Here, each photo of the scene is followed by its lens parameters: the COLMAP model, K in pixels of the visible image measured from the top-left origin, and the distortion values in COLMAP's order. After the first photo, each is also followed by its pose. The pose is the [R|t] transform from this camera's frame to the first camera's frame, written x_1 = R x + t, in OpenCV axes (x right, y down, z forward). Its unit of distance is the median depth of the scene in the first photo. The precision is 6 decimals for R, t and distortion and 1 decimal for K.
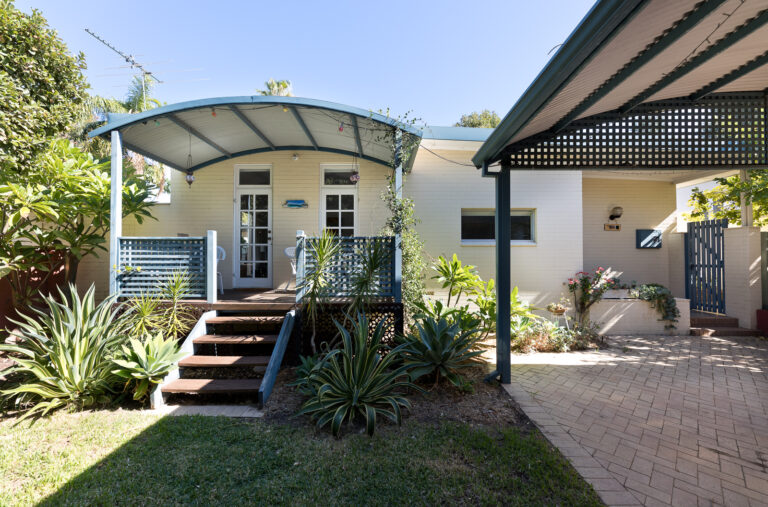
lens RADIAL K [[310.1, 0, 386.5], [0, 310.1, 258.8], [0, 0, 1]] dist [-0.026587, -0.000232]
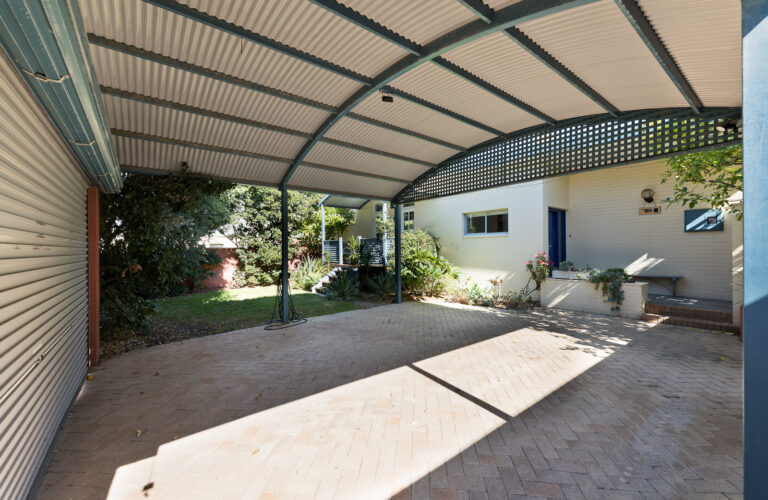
lens RADIAL K [[318.5, 0, 385.2], [0, 318.5, 252.3], [0, 0, 1]] dist [-0.002475, -0.000262]
pose [[0.633288, 0.000382, -0.773917, 1.200300], [0.005710, 0.999970, 0.005166, 0.017773], [0.773896, -0.007690, 0.633267, -0.292396]]
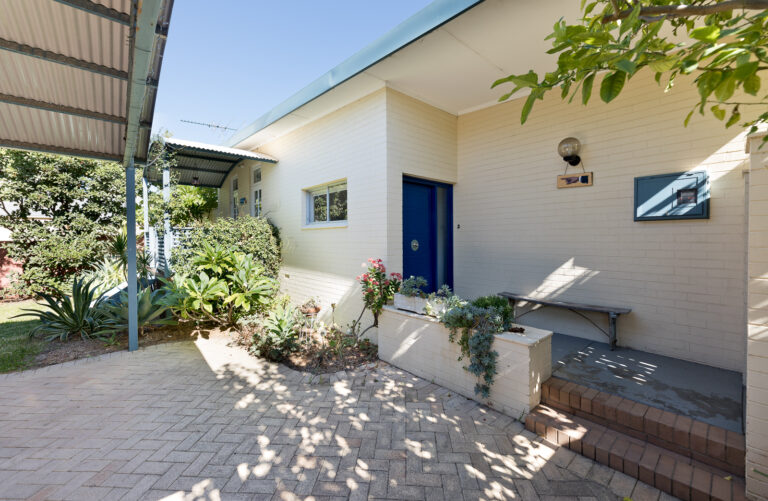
lens RADIAL K [[318.5, 0, 383.3], [0, 318.5, 245.0], [0, 0, 1]] dist [-0.002475, -0.000262]
pose [[0.672716, 0.011626, -0.739809, 1.120459], [0.002023, 0.999844, 0.017552, -0.009586], [0.739898, -0.013304, 0.672588, 0.517690]]
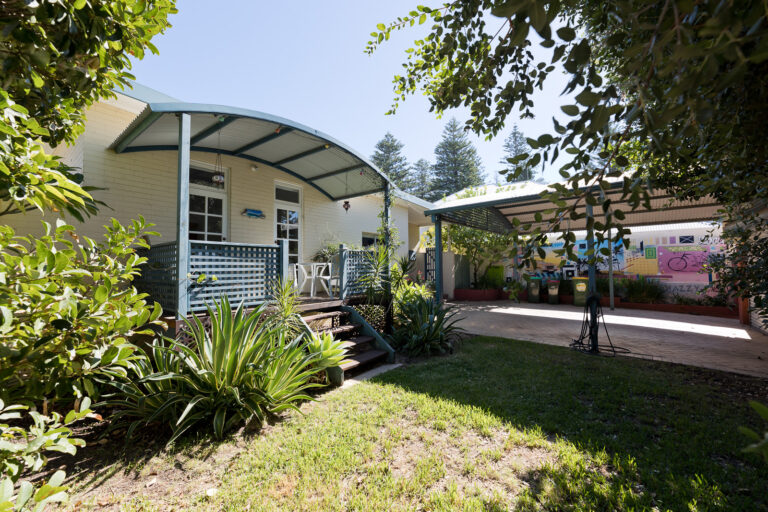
lens RADIAL K [[310.1, 0, 381.9], [0, 310.1, 254.8], [0, 0, 1]] dist [-0.026587, -0.000232]
pose [[0.602623, 0.032023, 0.797383, -0.863538], [-0.002191, 0.999257, -0.038475, -0.000018], [-0.798023, 0.021439, 0.602245, 0.043158]]
